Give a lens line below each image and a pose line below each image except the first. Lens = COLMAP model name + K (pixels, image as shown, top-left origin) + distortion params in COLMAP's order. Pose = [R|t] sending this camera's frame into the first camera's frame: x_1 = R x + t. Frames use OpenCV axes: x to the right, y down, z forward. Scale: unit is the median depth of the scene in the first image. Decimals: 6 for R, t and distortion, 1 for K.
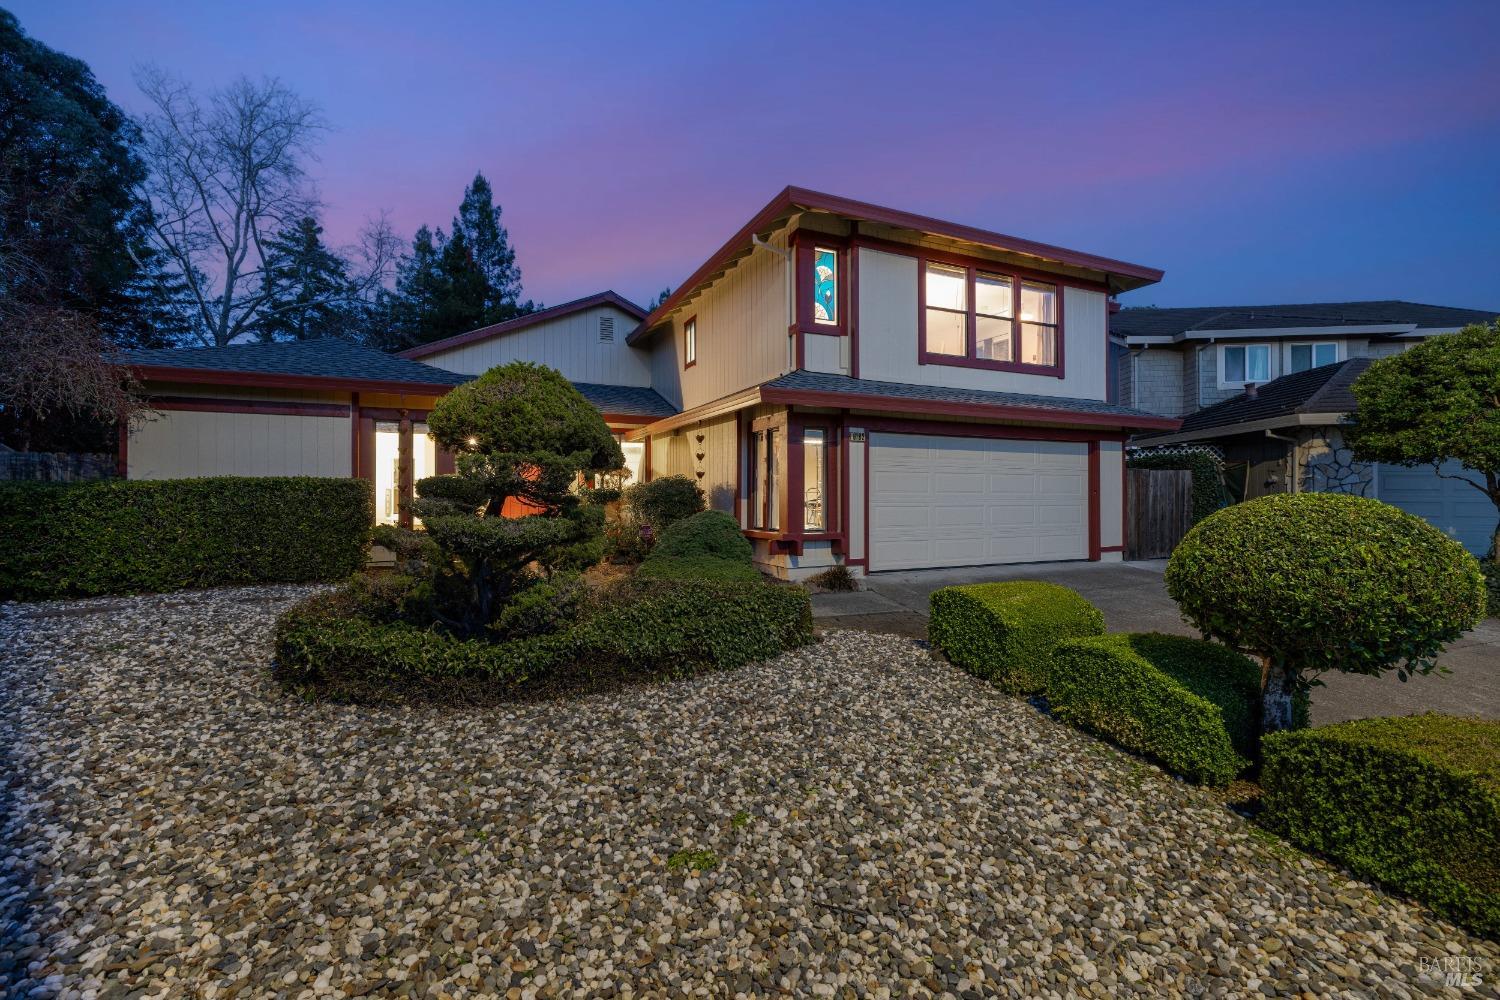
lens RADIAL K [[632.6, 0, 750.0], [0, 632.6, 500.0], [0, 0, 1]] dist [-0.000214, -0.000558]
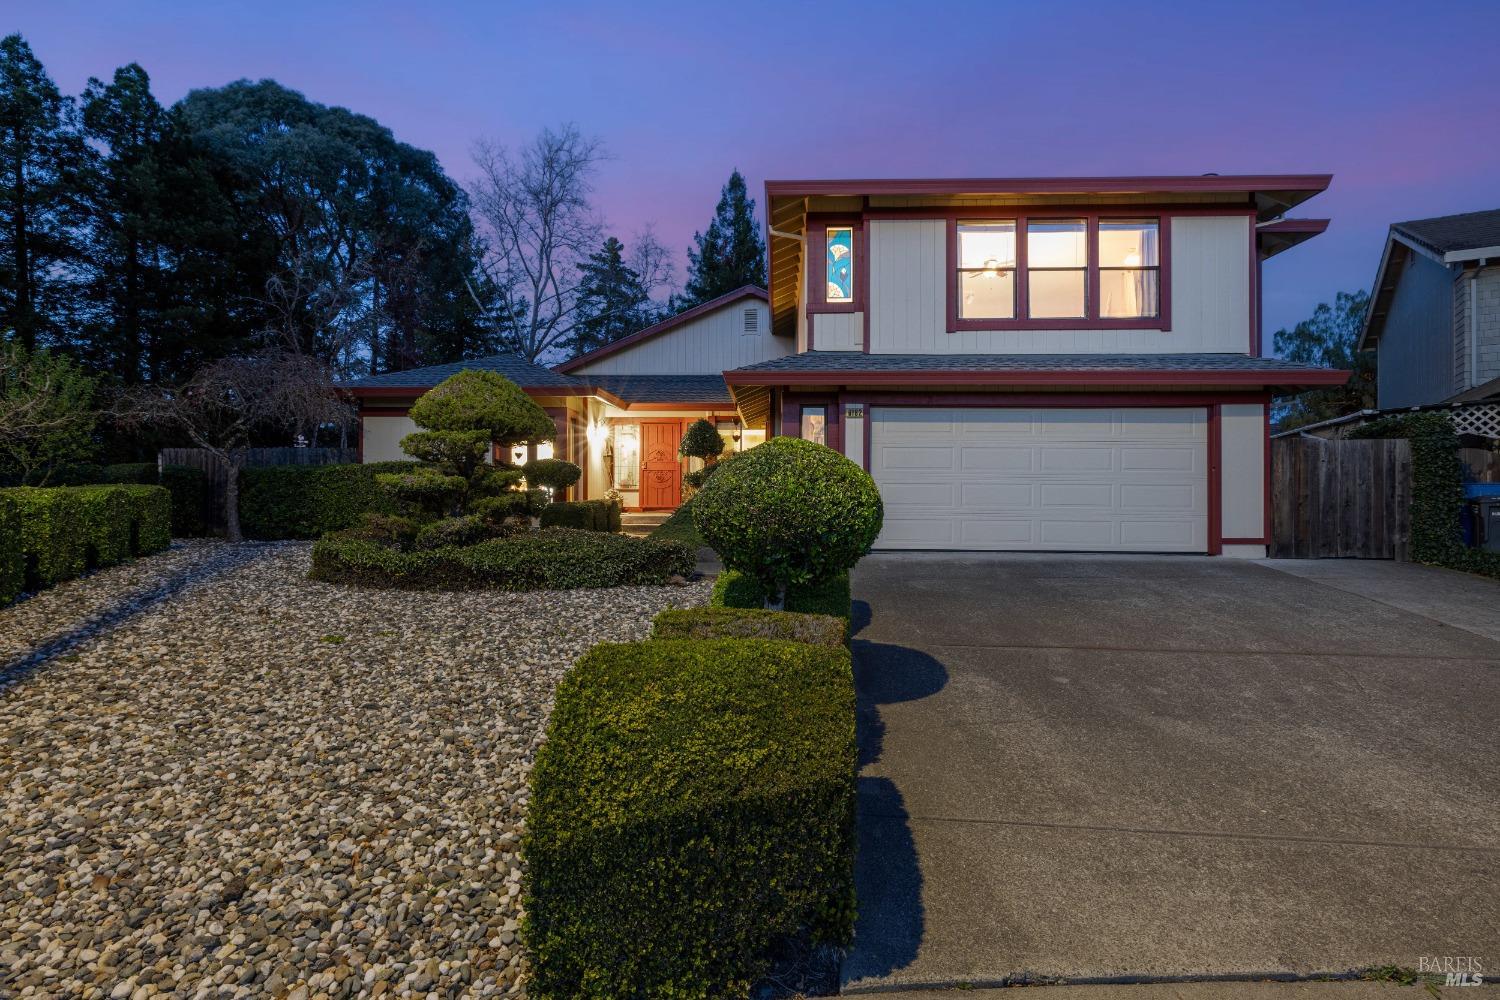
lens RADIAL K [[728.1, 0, 750.0], [0, 728.1, 500.0], [0, 0, 1]] dist [-0.002541, 0.000311]
pose [[0.895522, 0.006621, -0.444967, 0.428943], [-0.008257, 0.999964, -0.001739, 0.033209], [0.444940, 0.005232, 0.895545, -0.082645]]
